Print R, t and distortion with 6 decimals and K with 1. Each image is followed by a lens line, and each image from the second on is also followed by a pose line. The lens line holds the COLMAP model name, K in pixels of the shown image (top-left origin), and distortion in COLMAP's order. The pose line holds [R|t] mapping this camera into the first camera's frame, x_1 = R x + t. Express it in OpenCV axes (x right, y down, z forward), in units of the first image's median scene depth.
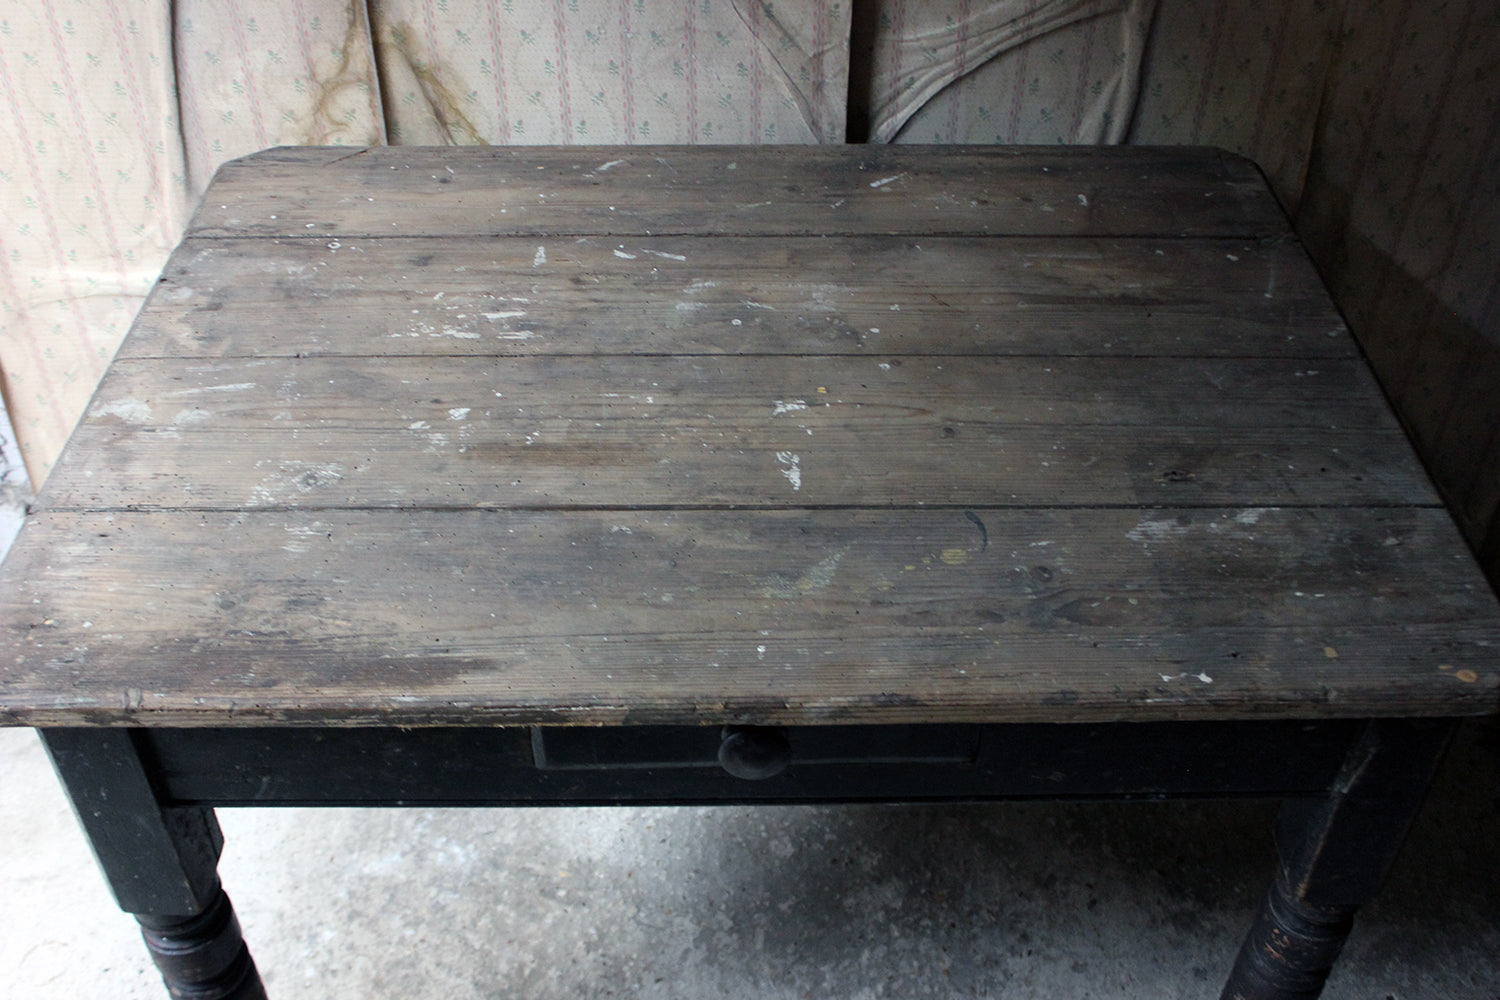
lens RADIAL K [[1513.9, 0, 760.0], [0, 1513.9, 502.2], [0, 0, 1]] dist [-0.137671, 0.158812]
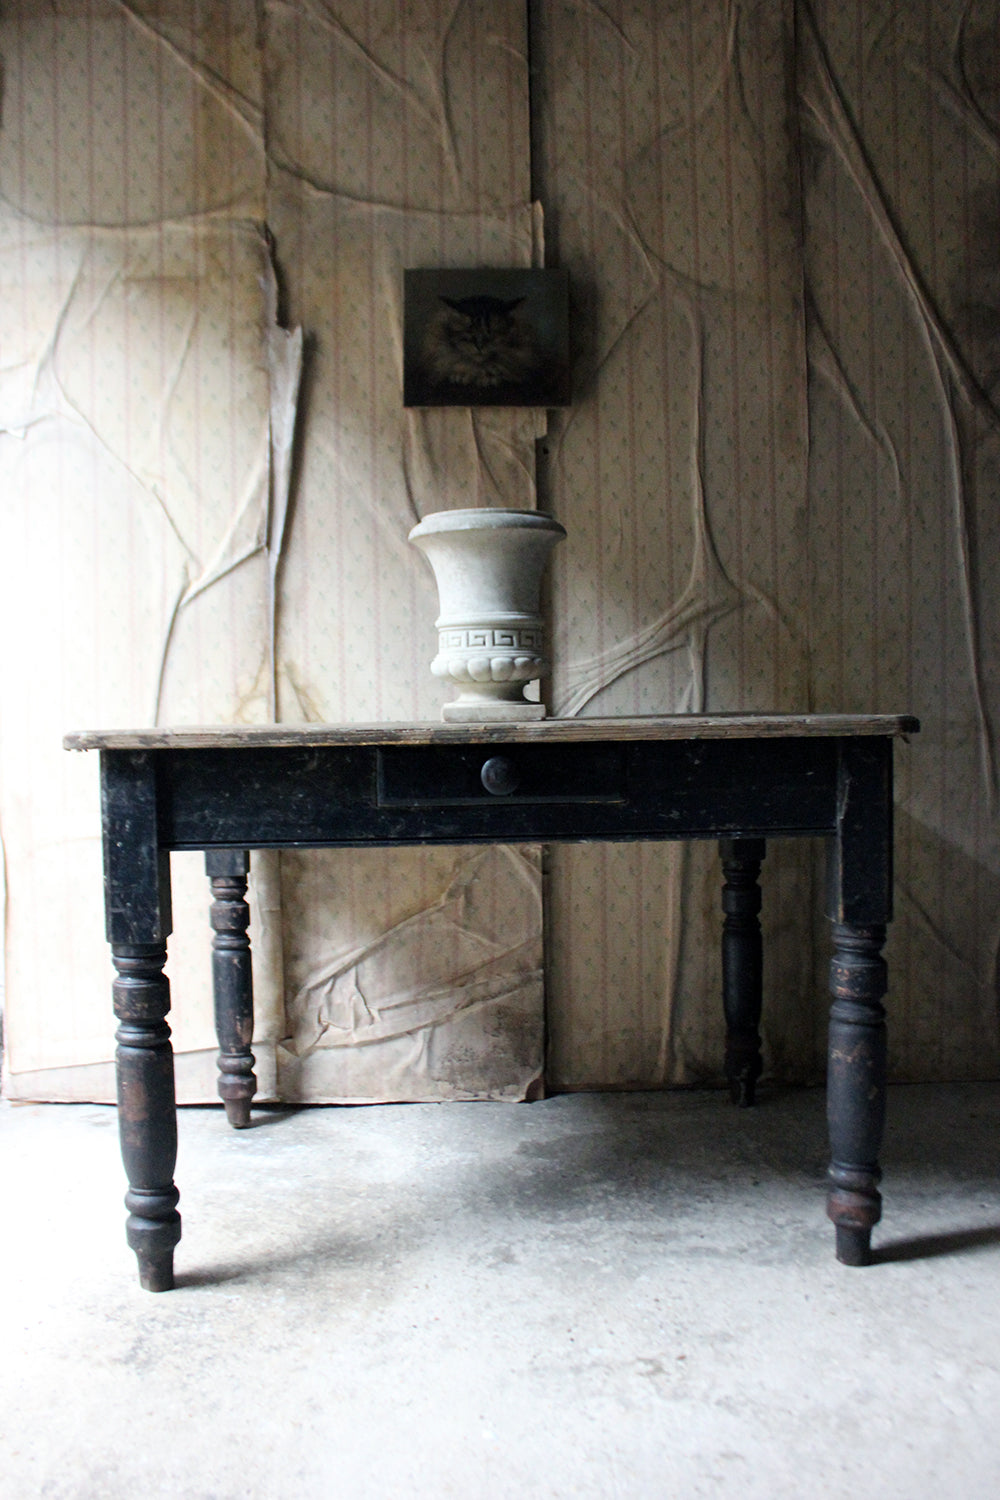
lens RADIAL K [[1282.9, 0, 493.9], [0, 1282.9, 750.8], [0, 0, 1]] dist [-0.161641, 0.148078]
pose [[0.999331, -0.030395, 0.020322, -0.027079], [0.036458, 0.786431, -0.616601, 0.685674], [0.002760, 0.616929, 0.787014, -0.144647]]
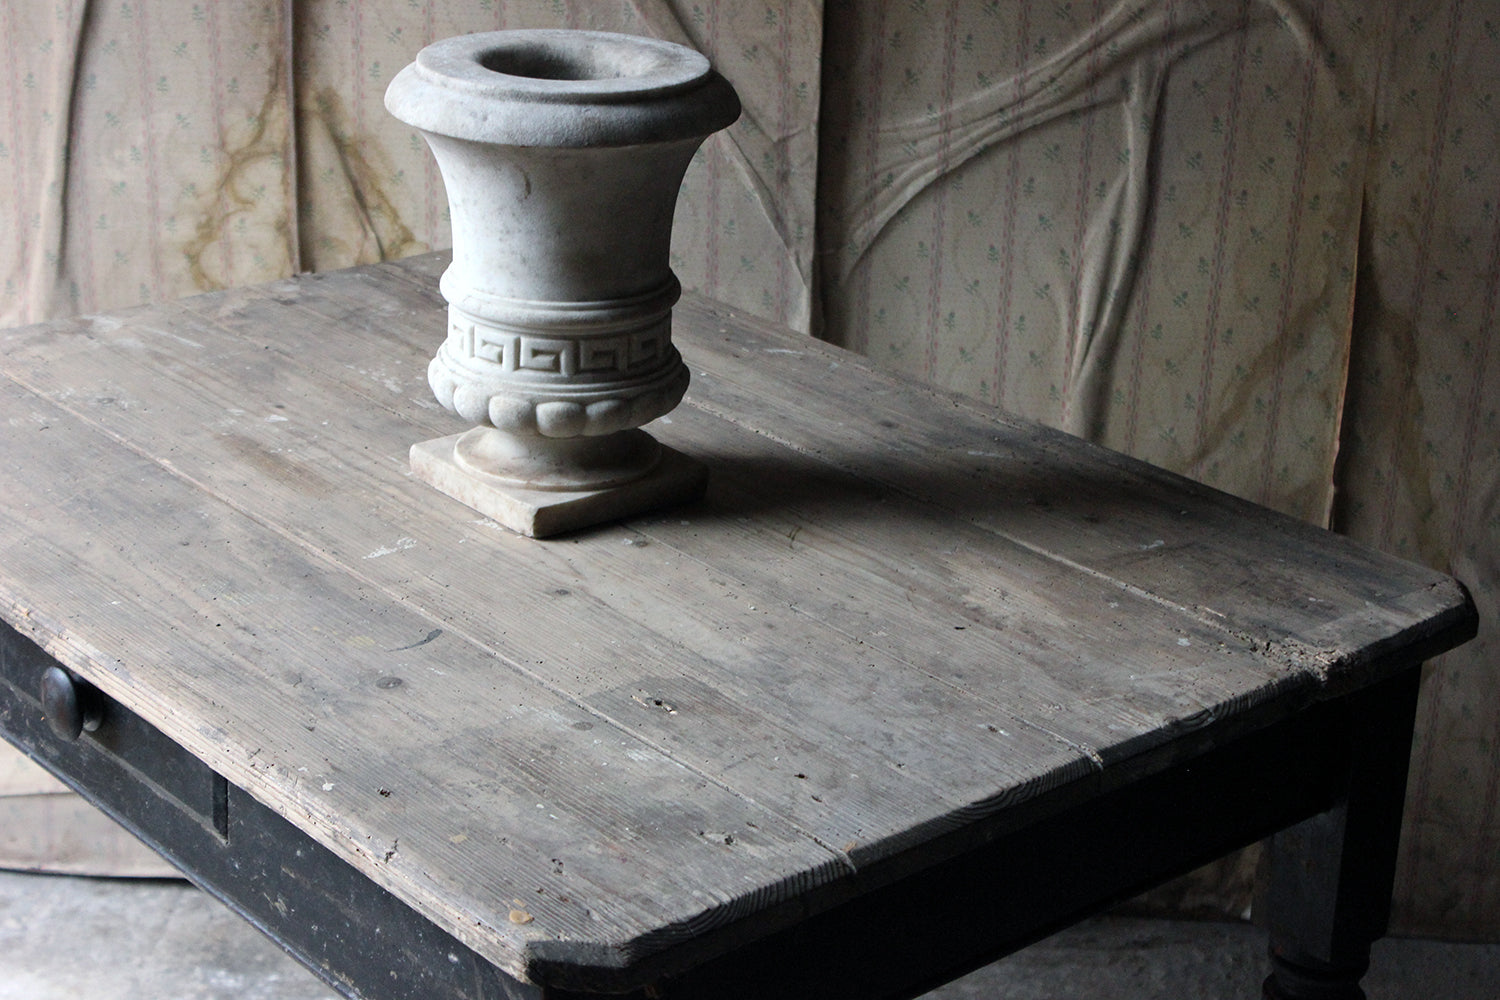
lens RADIAL K [[2828.2, 0, 772.5], [0, 2828.2, 476.1], [0, 0, 1]] dist [0.023261, 0.037808]
pose [[0.998593, 0.034374, -0.040390, 0.102653], [-0.045839, 0.942425, -0.331260, 0.435717], [0.026678, 0.332645, 0.942675, -0.516974]]
